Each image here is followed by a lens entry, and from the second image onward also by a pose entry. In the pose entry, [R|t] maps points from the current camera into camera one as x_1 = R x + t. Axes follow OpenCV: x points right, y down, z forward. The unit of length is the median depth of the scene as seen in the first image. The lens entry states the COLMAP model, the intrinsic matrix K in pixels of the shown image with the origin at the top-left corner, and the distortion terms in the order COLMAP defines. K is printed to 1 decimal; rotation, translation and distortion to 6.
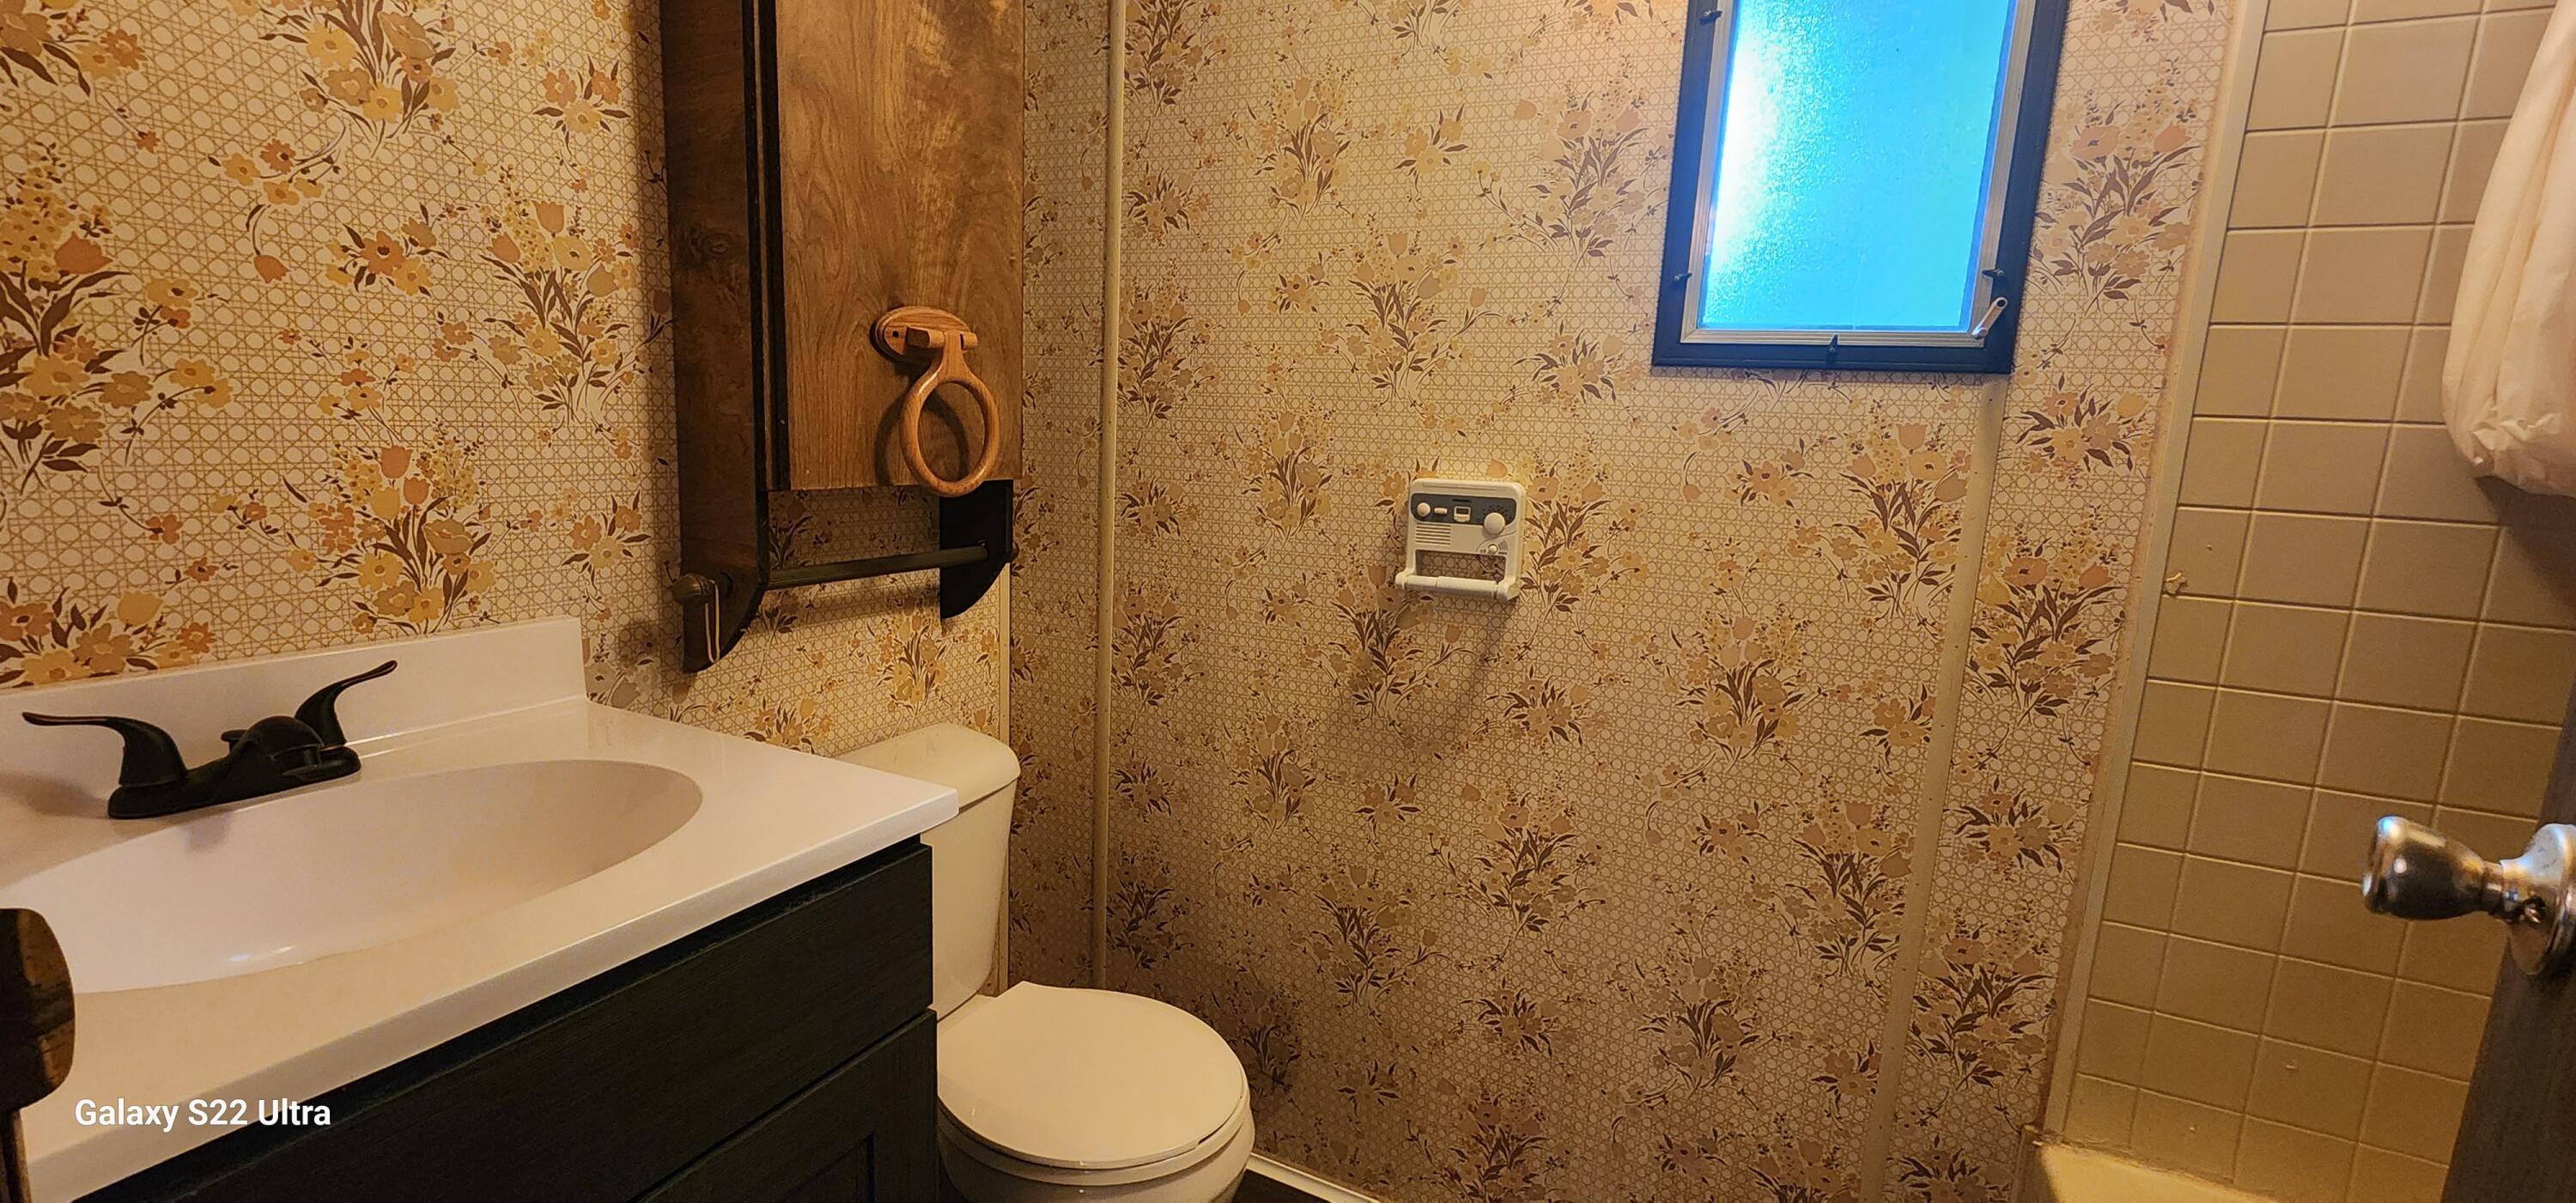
lens RADIAL K [[1076.3, 0, 1288.0], [0, 1076.3, 601.5], [0, 0, 1]] dist [0.000229, 0.000977]
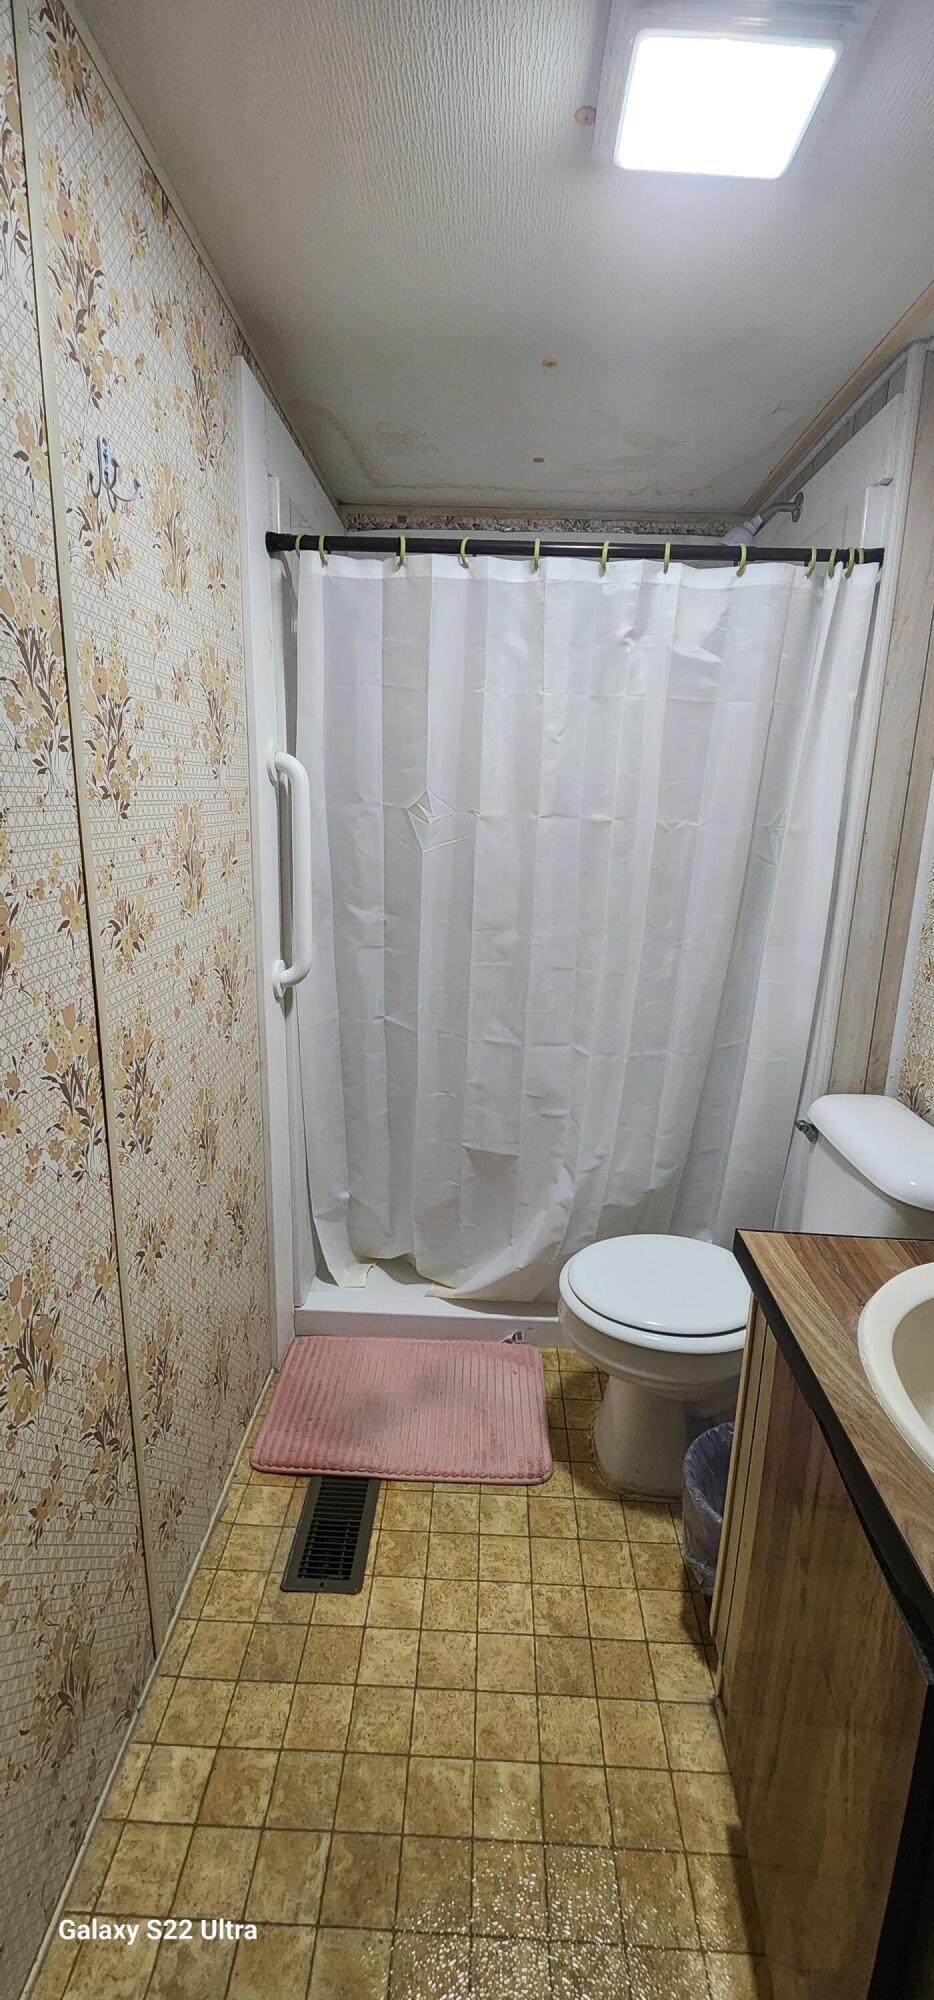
lens RADIAL K [[835.6, 0, 467.0], [0, 835.6, 1000.0], [0, 0, 1]] dist [0.000229, 0.000977]
pose [[-0.377797, -0.282456, 0.881753, -0.548701], [0.103886, 0.933387, 0.343507, 0.244290], [-0.920042, 0.221378, -0.323288, 1.025655]]
